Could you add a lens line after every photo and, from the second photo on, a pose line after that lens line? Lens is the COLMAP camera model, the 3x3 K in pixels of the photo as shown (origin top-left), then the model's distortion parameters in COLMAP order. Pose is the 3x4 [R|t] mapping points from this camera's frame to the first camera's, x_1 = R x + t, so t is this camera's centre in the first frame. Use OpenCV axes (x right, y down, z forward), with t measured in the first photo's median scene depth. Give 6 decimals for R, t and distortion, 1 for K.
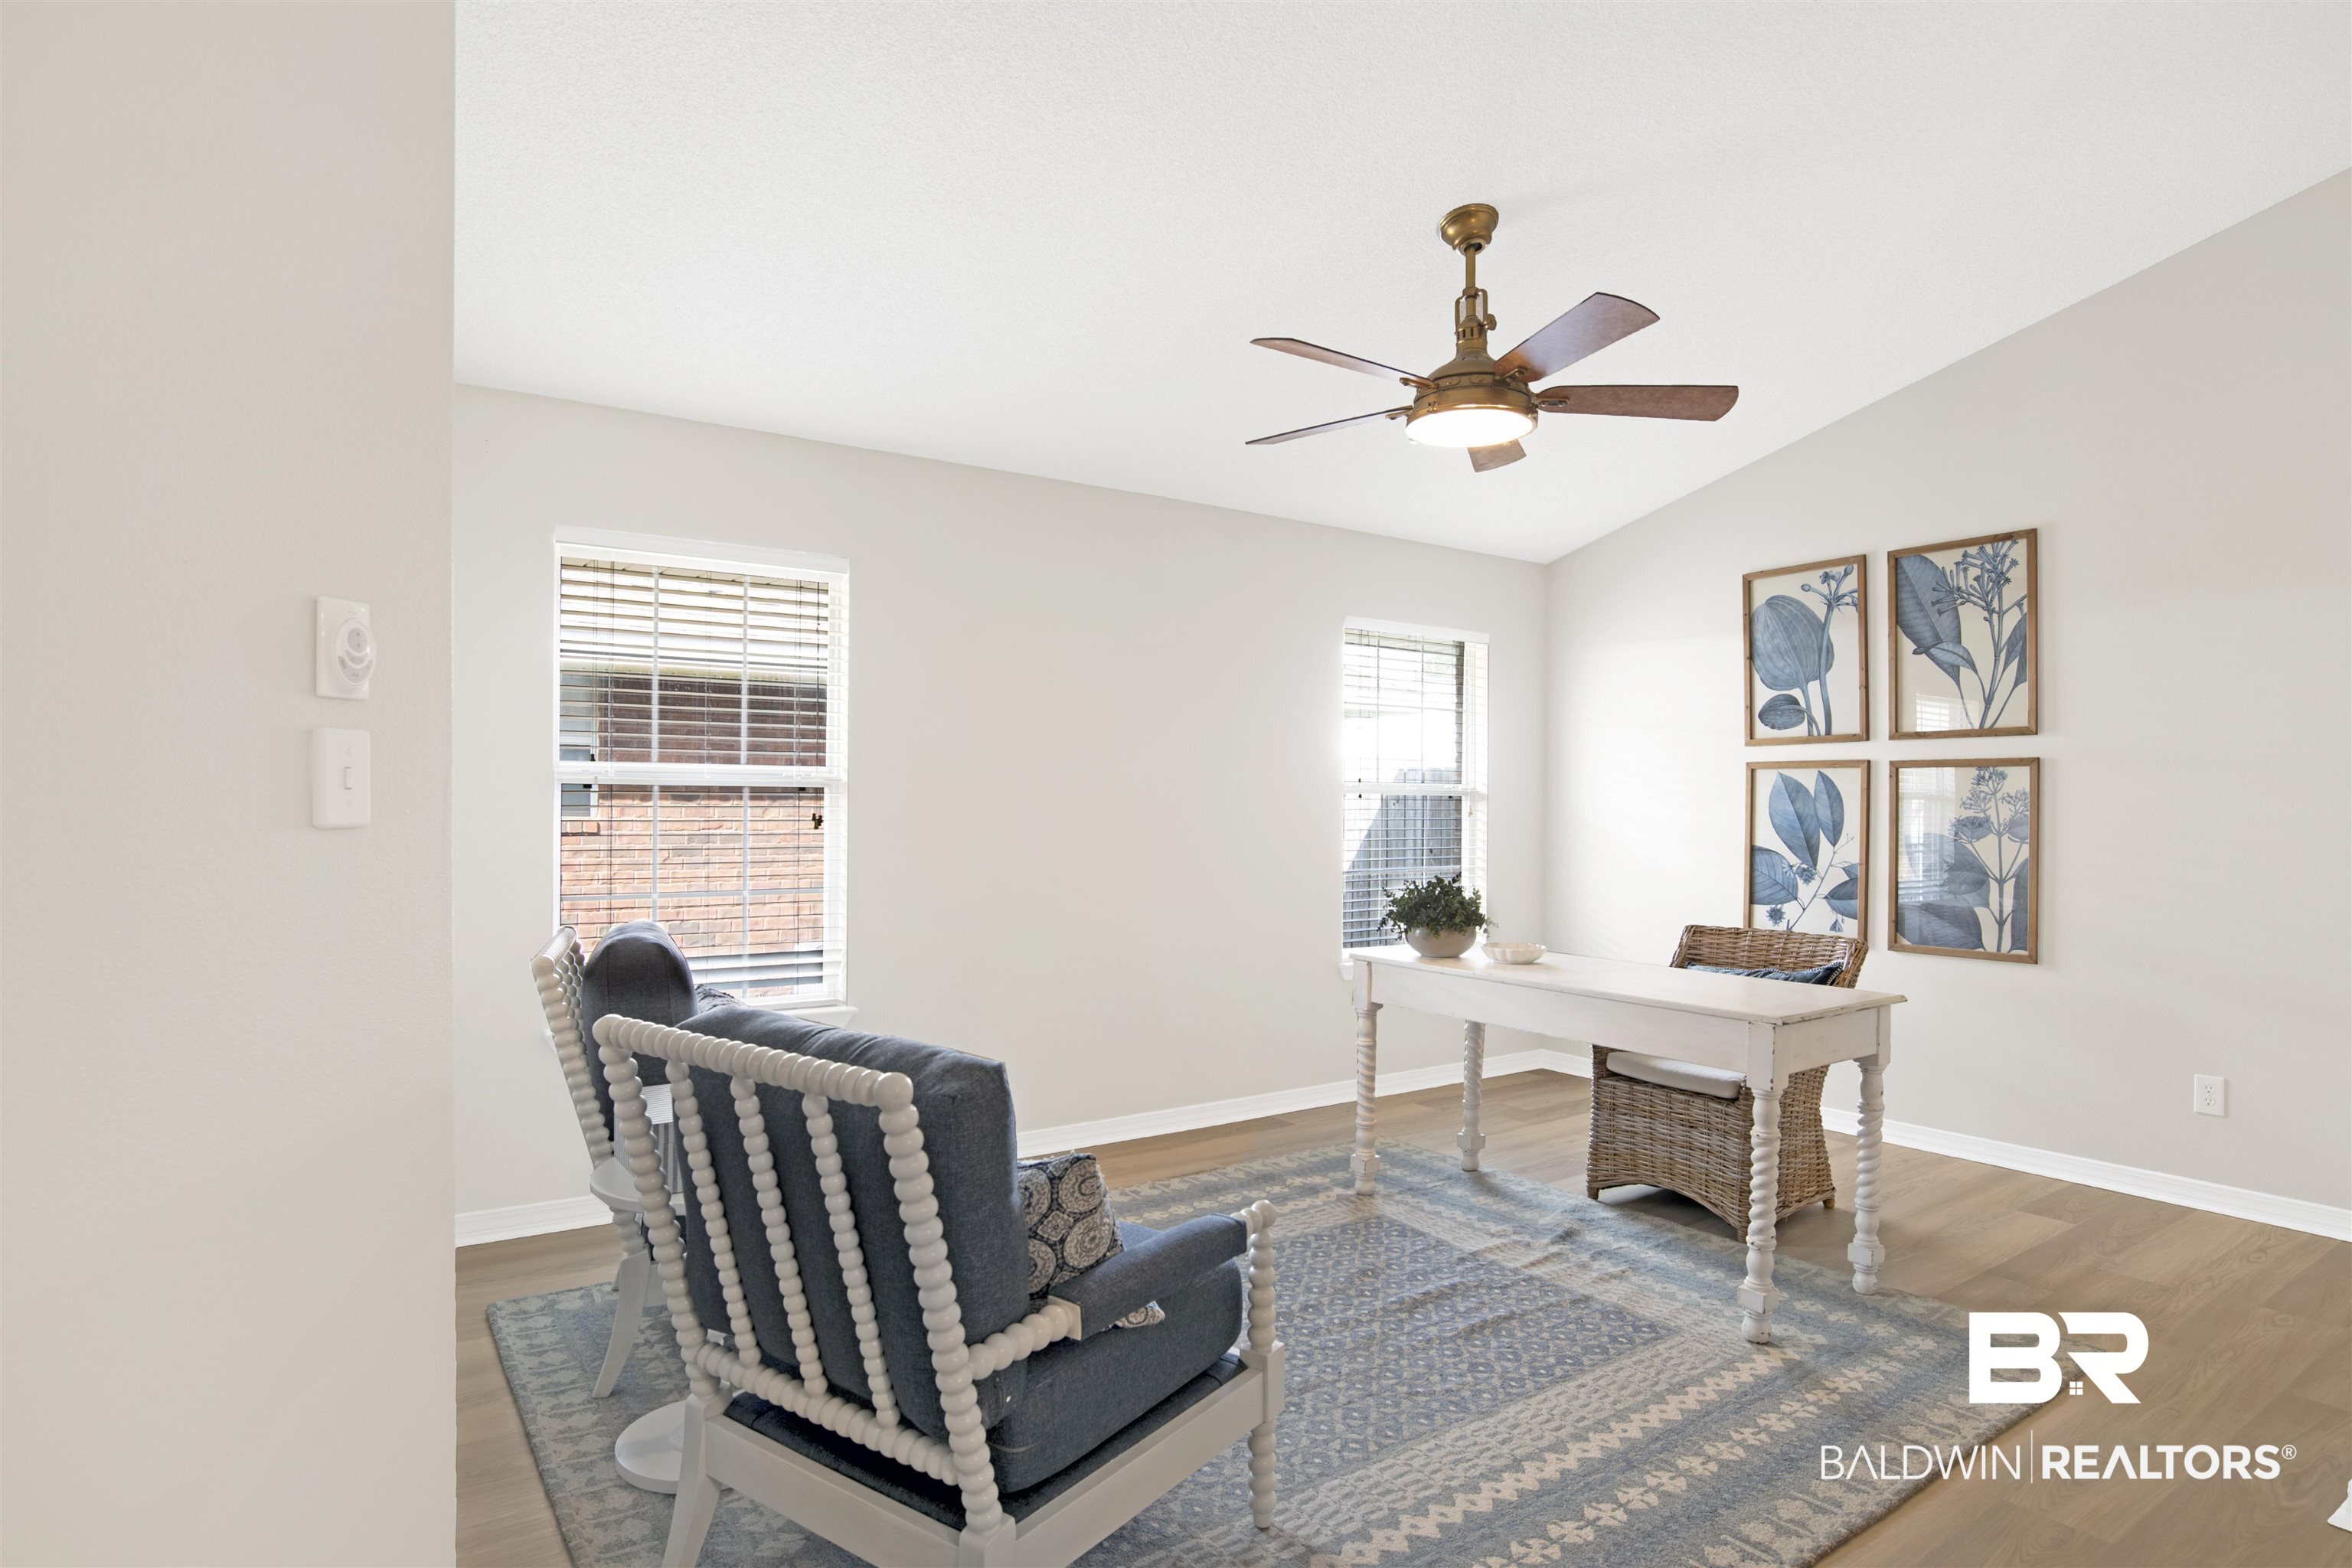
lens RADIAL K [[1243.4, 0, 1167.8], [0, 1243.4, 792.7], [0, 0, 1]] dist [-0.062939, 0.017268]
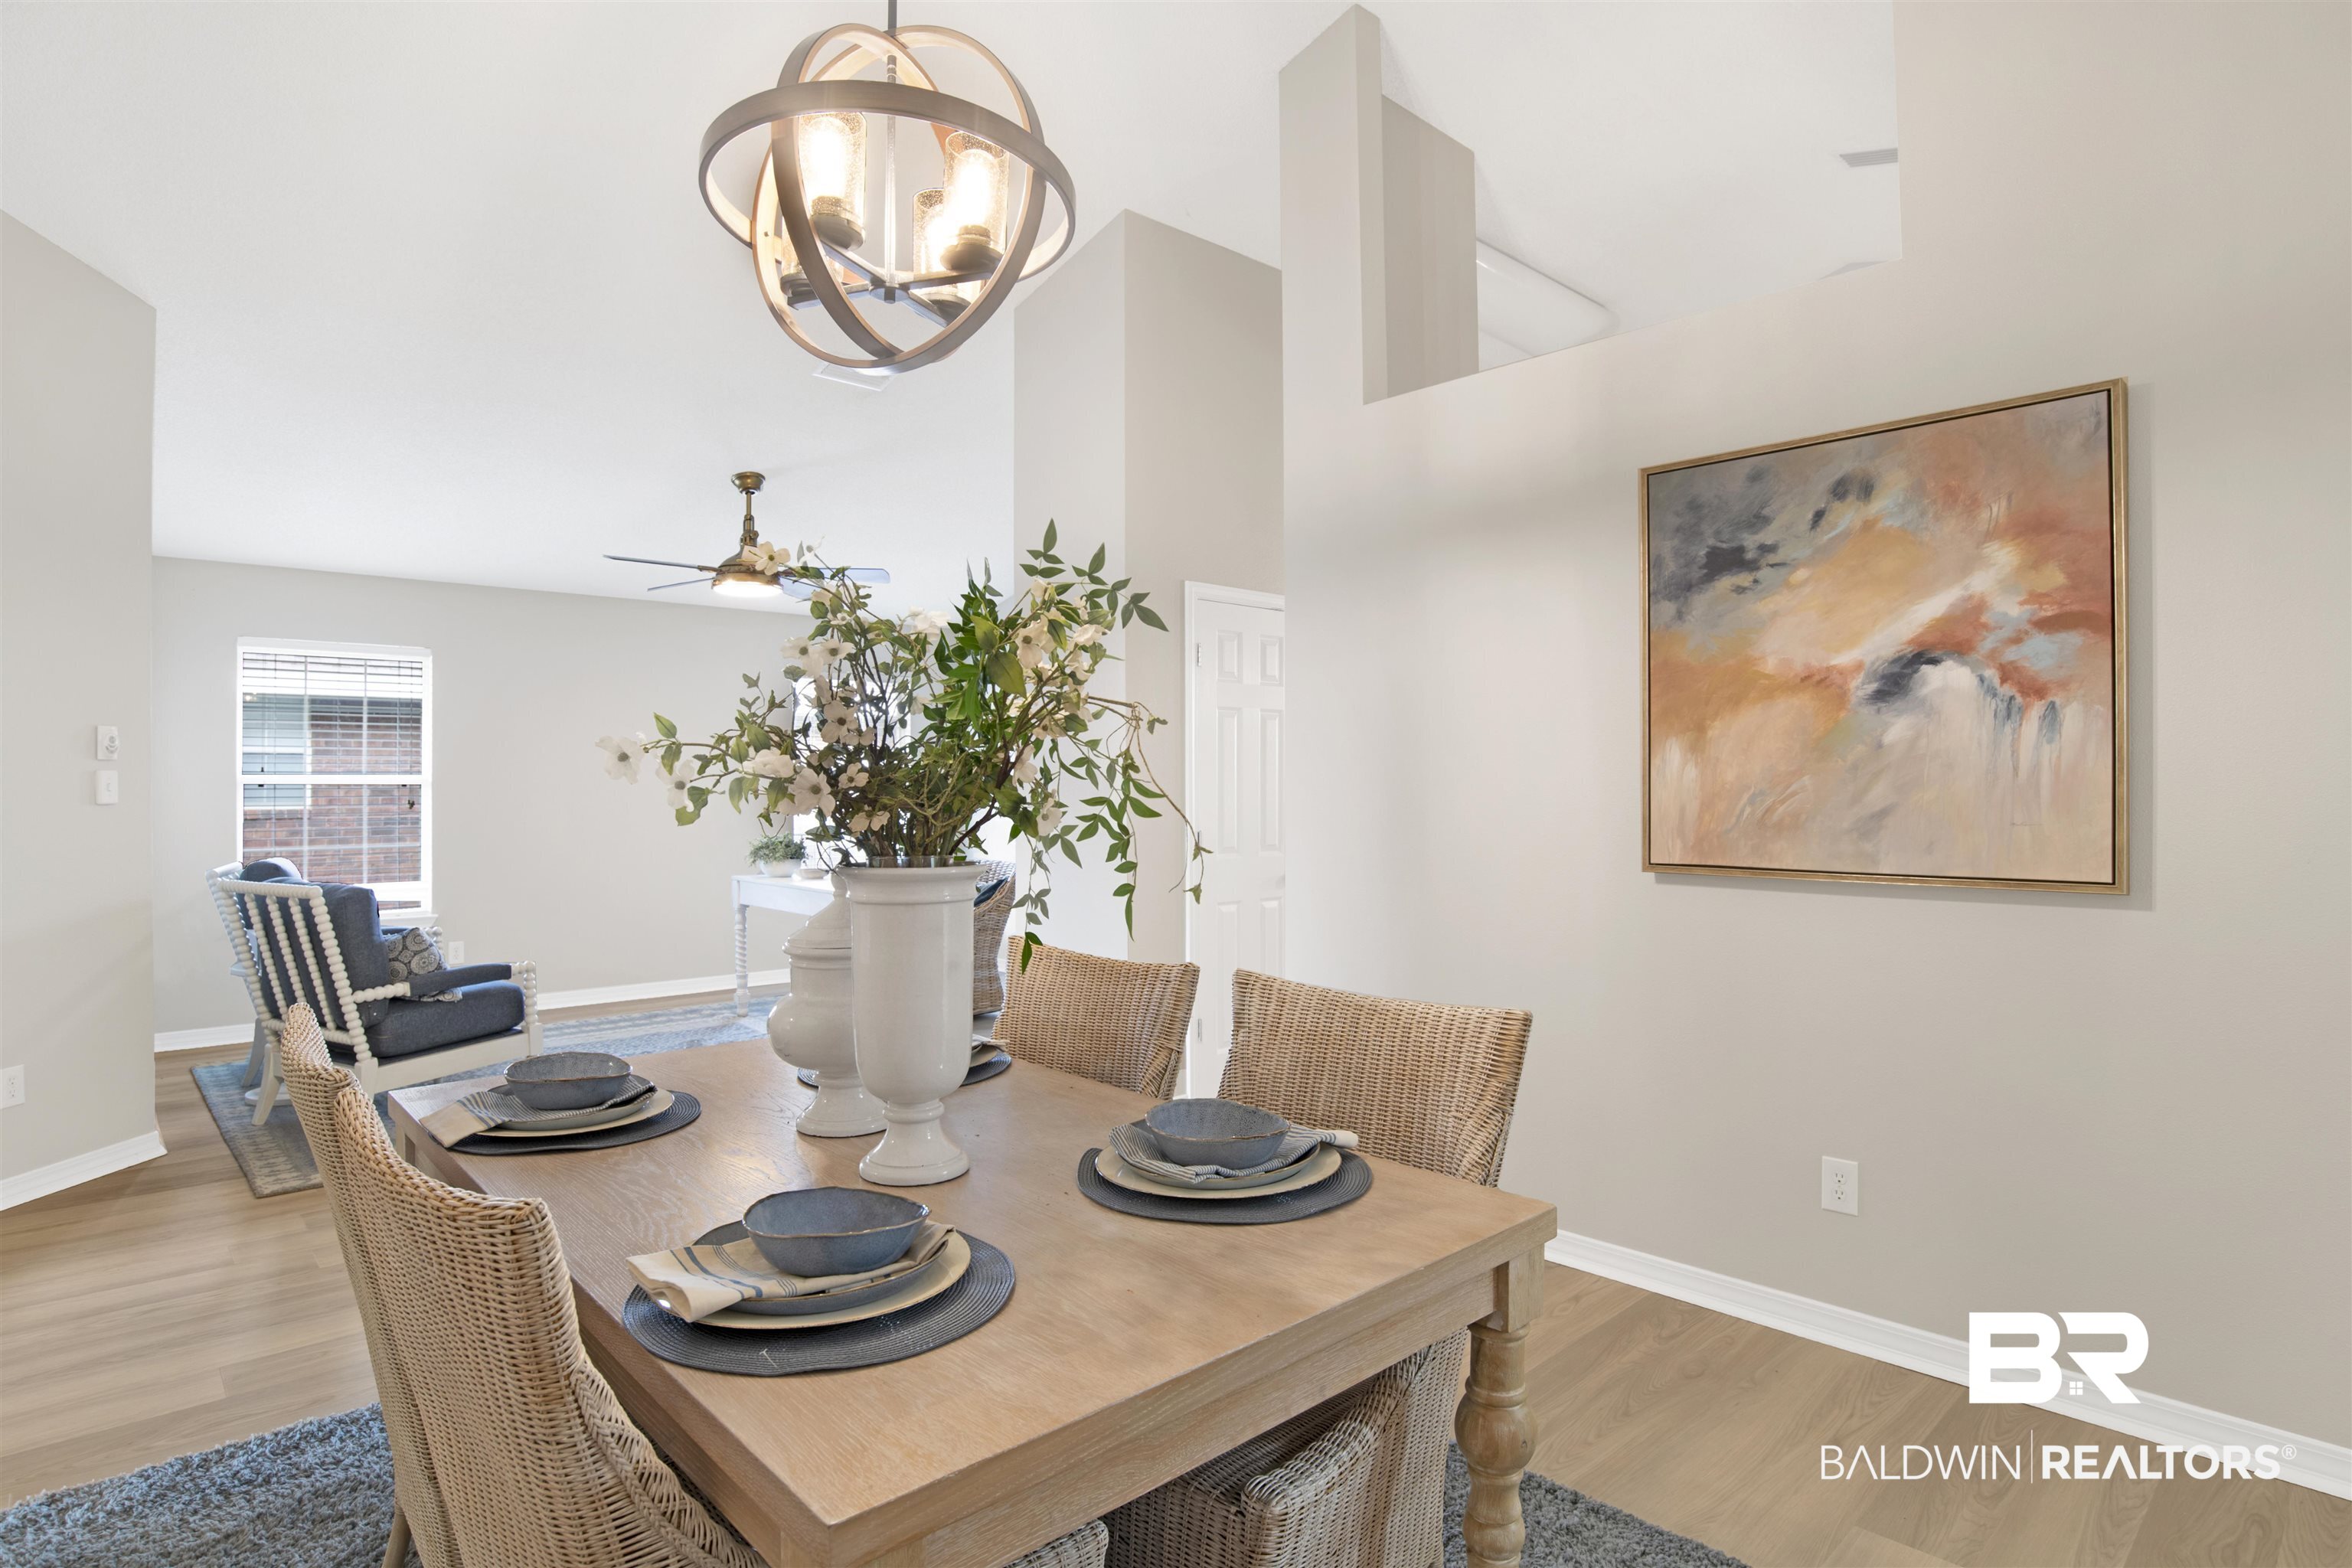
lens RADIAL K [[1243.4, 0, 1188.2], [0, 1243.4, 775.0], [0, 0, 1]] dist [-0.062939, 0.017268]
pose [[0.990502, -0.010788, 0.137077, 1.194376], [0.011163, 0.999936, -0.001965, -0.004903], [-0.137047, 0.003476, 0.990558, -1.751581]]
